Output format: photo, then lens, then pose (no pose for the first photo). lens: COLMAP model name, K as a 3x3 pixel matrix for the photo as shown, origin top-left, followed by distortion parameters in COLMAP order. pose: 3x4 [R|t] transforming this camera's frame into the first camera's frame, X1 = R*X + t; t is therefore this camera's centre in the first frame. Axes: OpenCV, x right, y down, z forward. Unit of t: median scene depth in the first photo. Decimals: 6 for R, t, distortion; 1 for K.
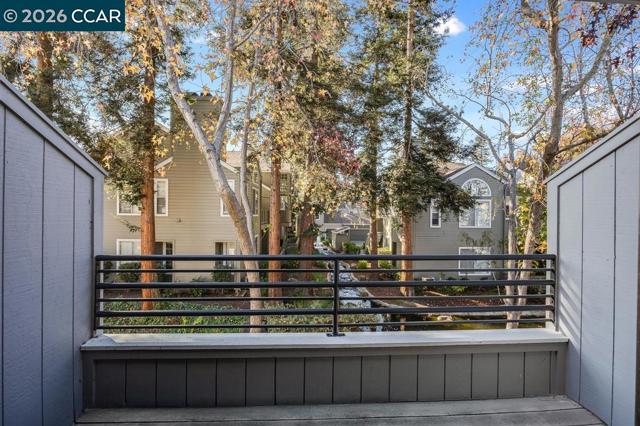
lens RADIAL K [[279.3, 0, 319.0], [0, 279.3, 217.2], [0, 0, 1]] dist [-0.002585, -0.000066]
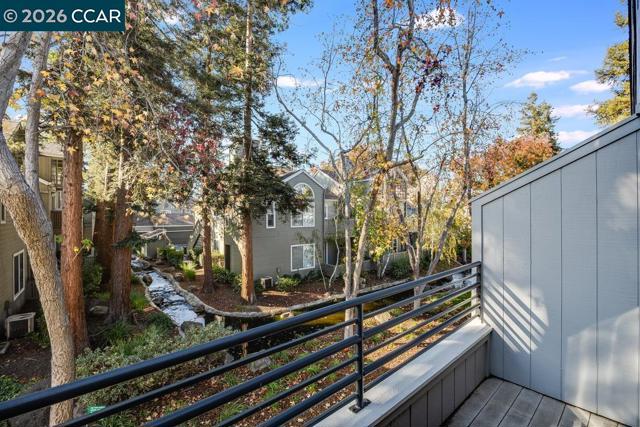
lens RADIAL K [[280.0, 0, 320.0], [0, 280.0, 213.5], [0, 0, 1]] dist [-0.001640, 0.000013]
pose [[0.796788, -0.009928, 0.604177, -0.075888], [0.014657, 0.999888, -0.002899, -0.013654], [-0.604081, 0.011165, 0.796845, 0.073633]]
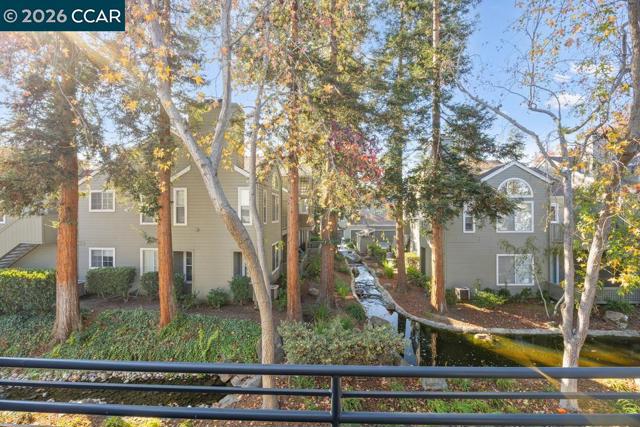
lens RADIAL K [[276.4, 0, 319.3], [0, 276.4, 214.2], [0, 0, 1]] dist [-0.009392, 0.000045]
pose [[0.995806, -0.016002, -0.090081, 0.013471], [0.015277, 0.999845, -0.008730, -0.027478], [0.090207, 0.007317, 0.995896, 0.068043]]
